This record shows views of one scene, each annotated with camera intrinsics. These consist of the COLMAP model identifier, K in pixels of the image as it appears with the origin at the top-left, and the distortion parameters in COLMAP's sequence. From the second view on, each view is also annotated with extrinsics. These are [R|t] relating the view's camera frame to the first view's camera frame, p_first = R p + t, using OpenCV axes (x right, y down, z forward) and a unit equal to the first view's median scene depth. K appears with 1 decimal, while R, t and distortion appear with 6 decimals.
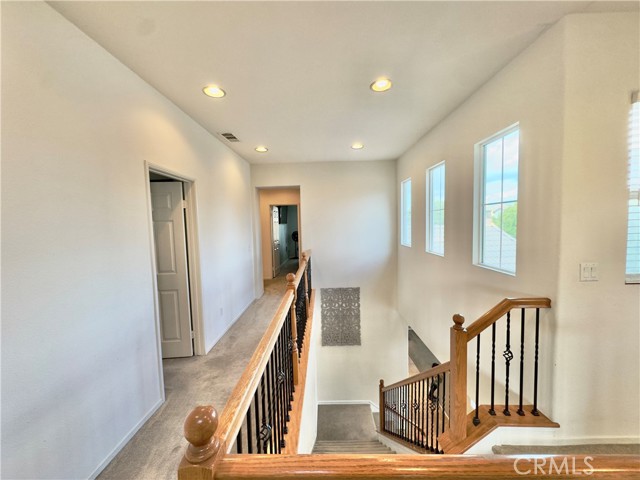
lens RADIAL K [[257.5, 0, 320.9], [0, 257.5, 238.8], [0, 0, 1]] dist [-0.001967, 0.000384]
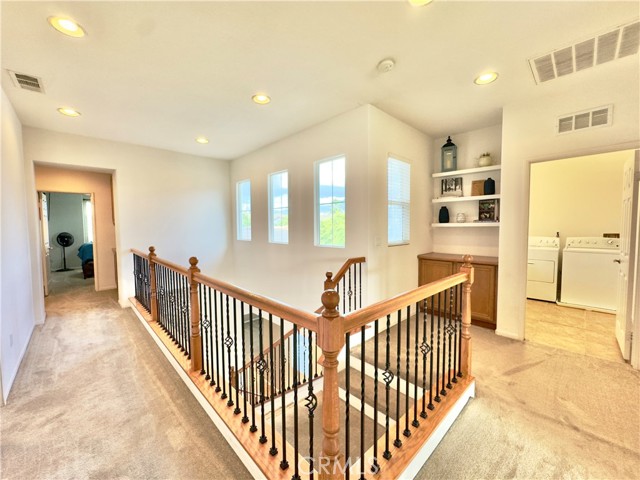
lens RADIAL K [[257.5, 0, 320.9], [0, 257.5, 238.8], [0, 0, 1]] dist [-0.001967, 0.000384]
pose [[0.711935, -0.018181, 0.702010, -0.276974], [0.032310, 0.999454, -0.006882, 0.051283], [-0.701502, 0.027582, 0.712134, -0.030833]]
